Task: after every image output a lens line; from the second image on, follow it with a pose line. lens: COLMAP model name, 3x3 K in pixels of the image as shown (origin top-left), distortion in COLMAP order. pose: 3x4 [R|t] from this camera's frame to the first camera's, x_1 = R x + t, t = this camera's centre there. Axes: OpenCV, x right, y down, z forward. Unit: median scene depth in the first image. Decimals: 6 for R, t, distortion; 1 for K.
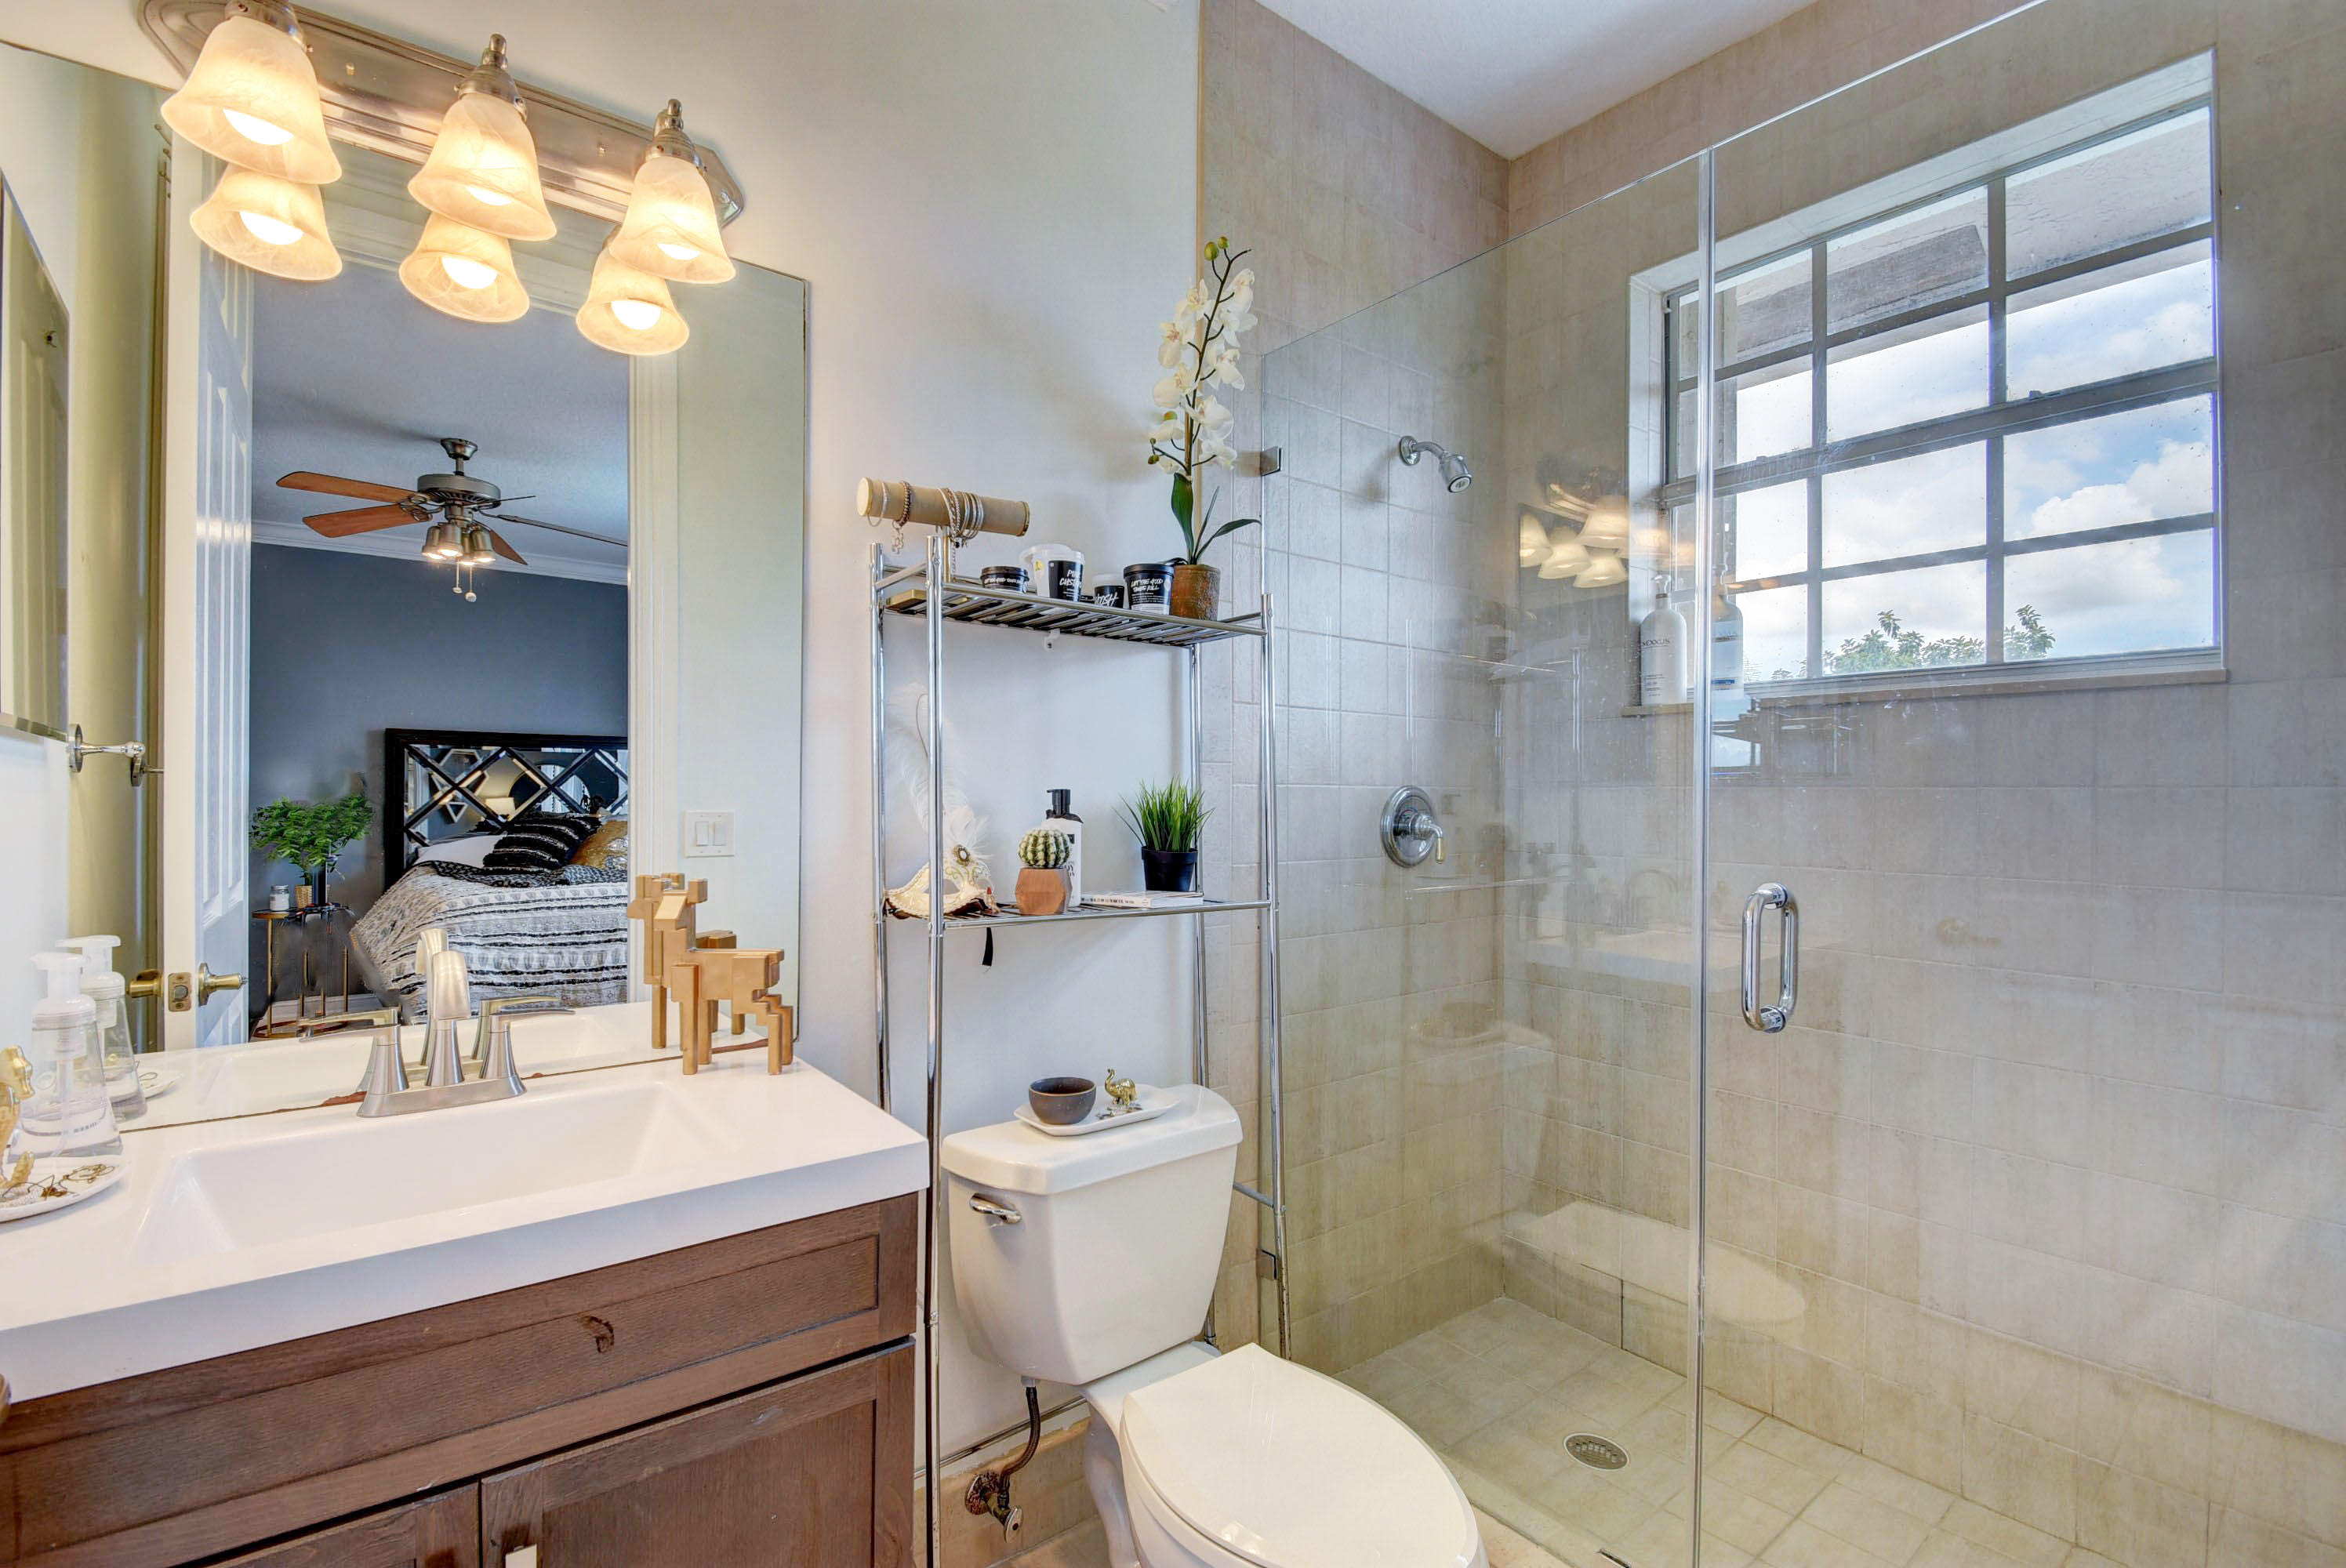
lens RADIAL K [[1042.3, 0, 1166.7], [0, 1042.3, 806.6], [0, 0, 1]] dist [0.001018, 0.000405]
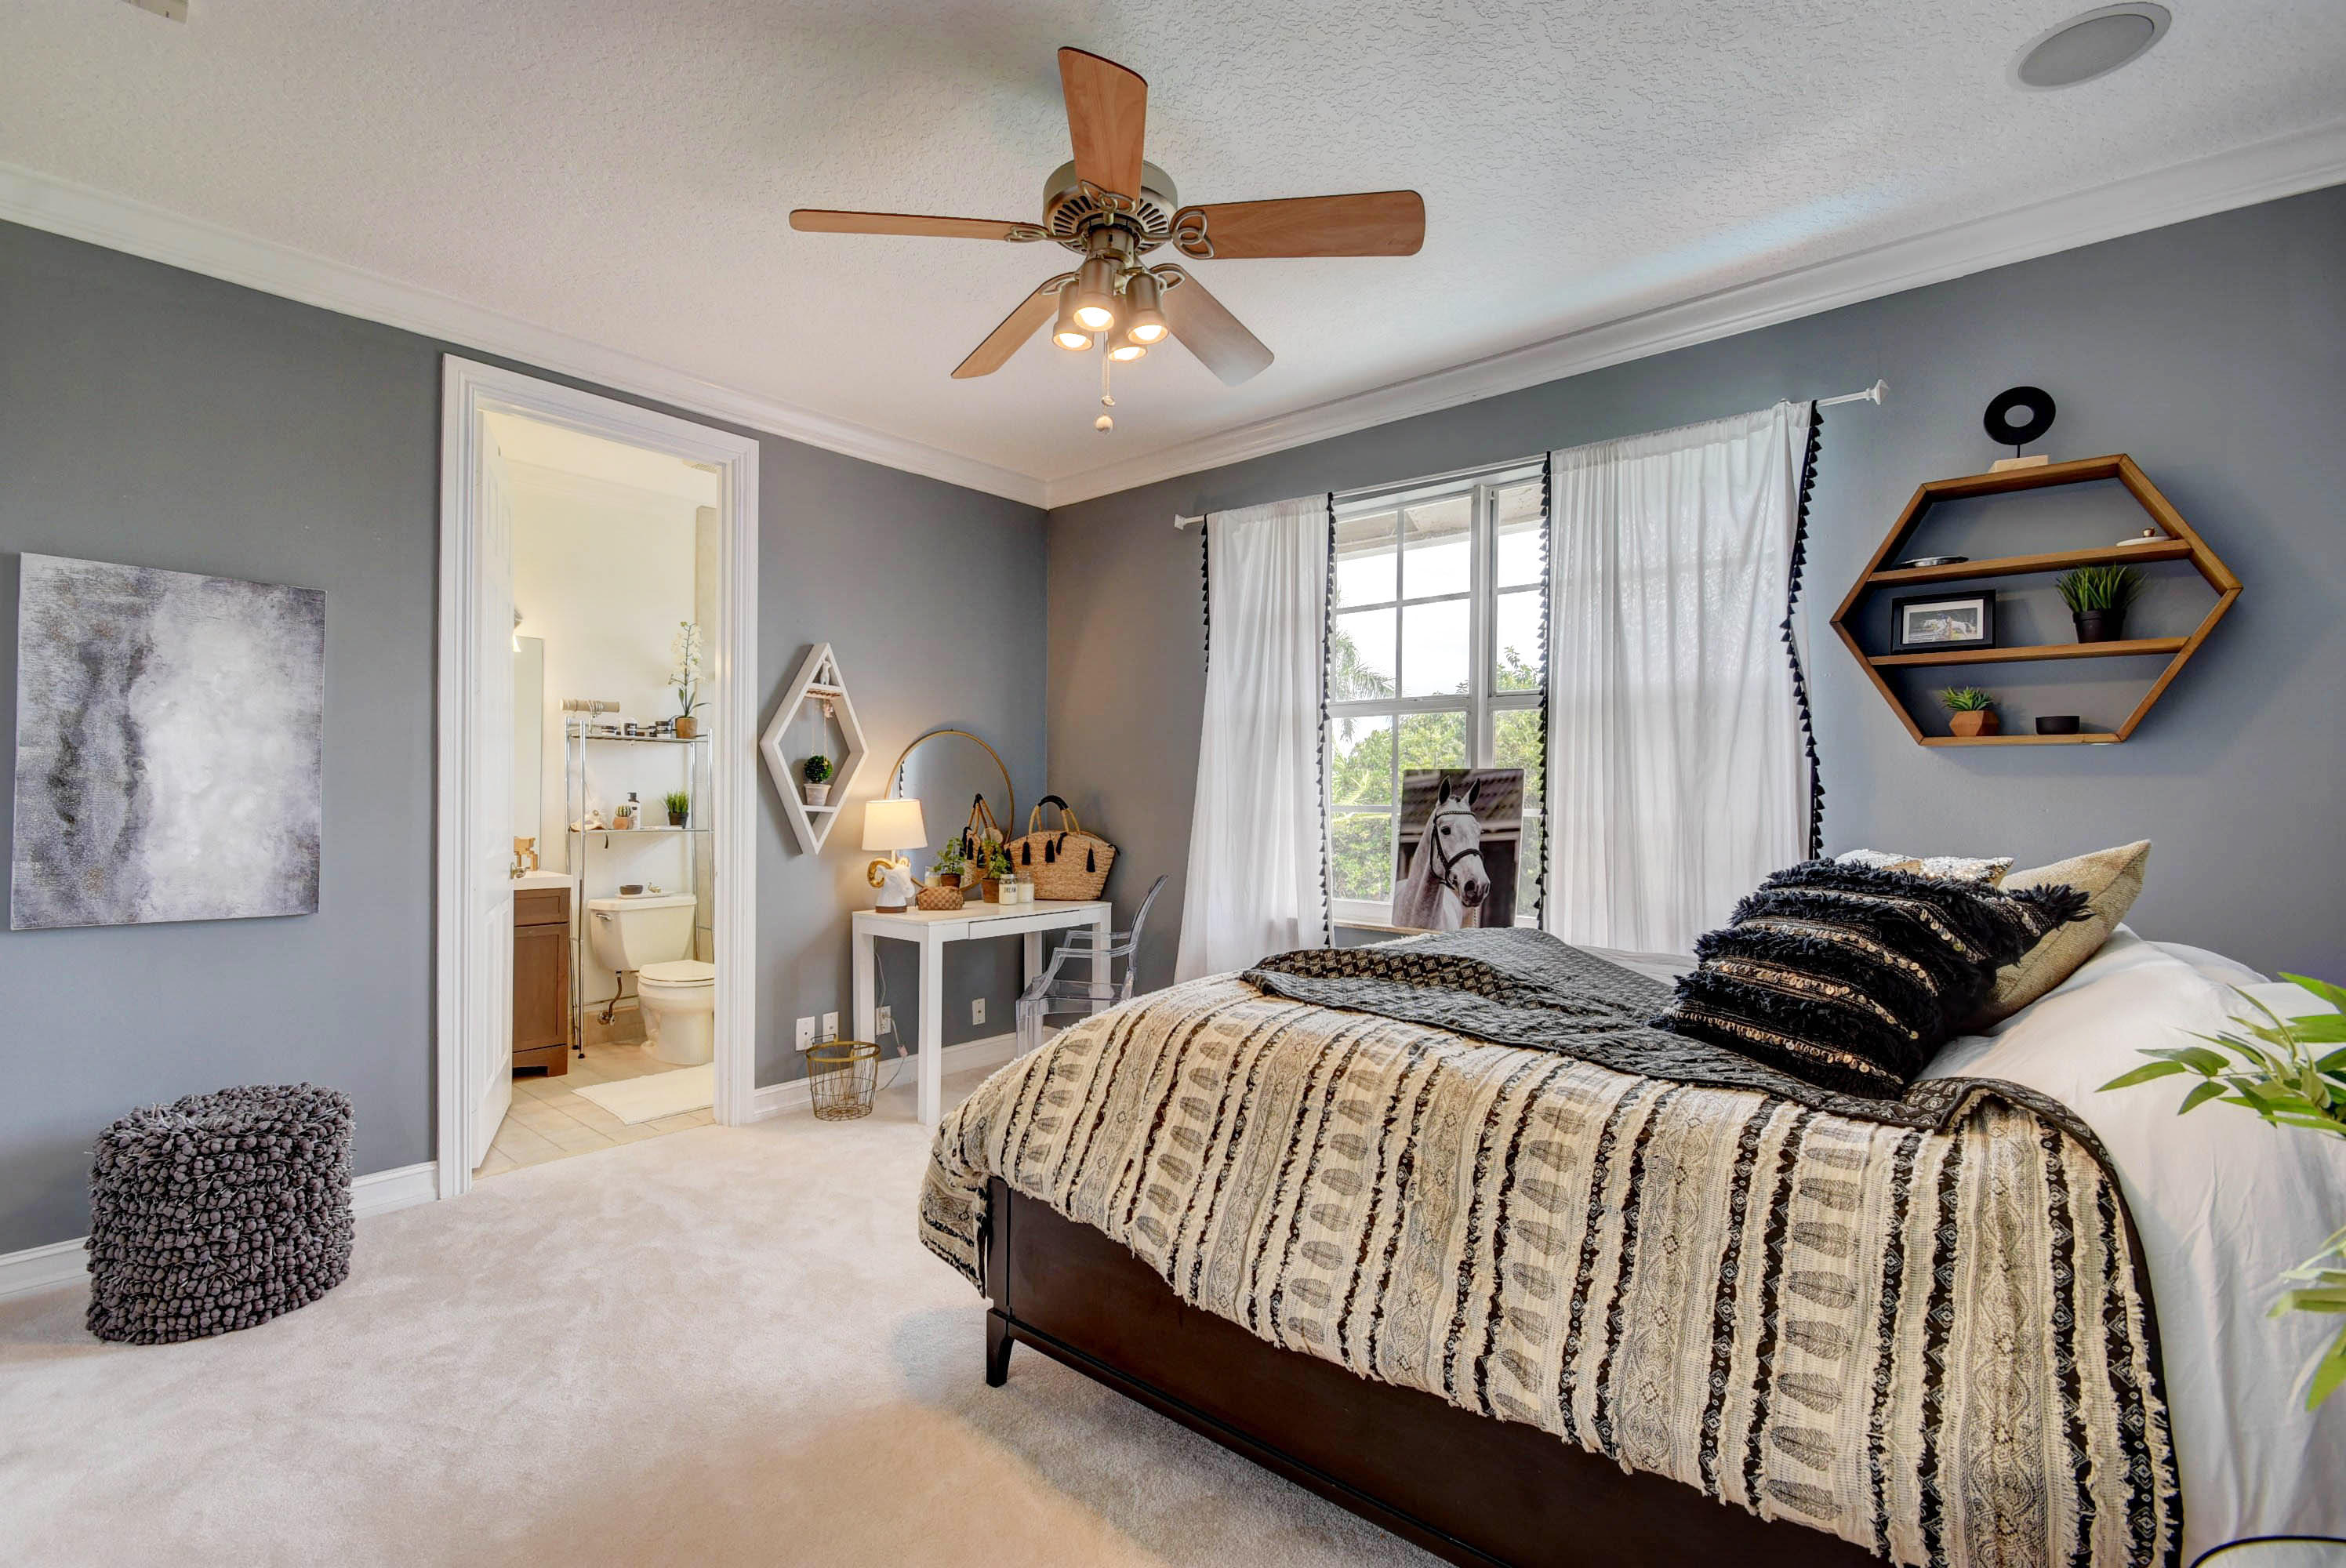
lens RADIAL K [[1042.3, 0, 1166.7], [0, 1042.3, 806.6], [0, 0, 1]] dist [0.001018, 0.000405]
pose [[0.981104, 0.007229, 0.193344, 0.911859], [-0.009512, 0.999896, 0.010883, -0.024533], [-0.193245, -0.012516, 0.981071, -2.501866]]
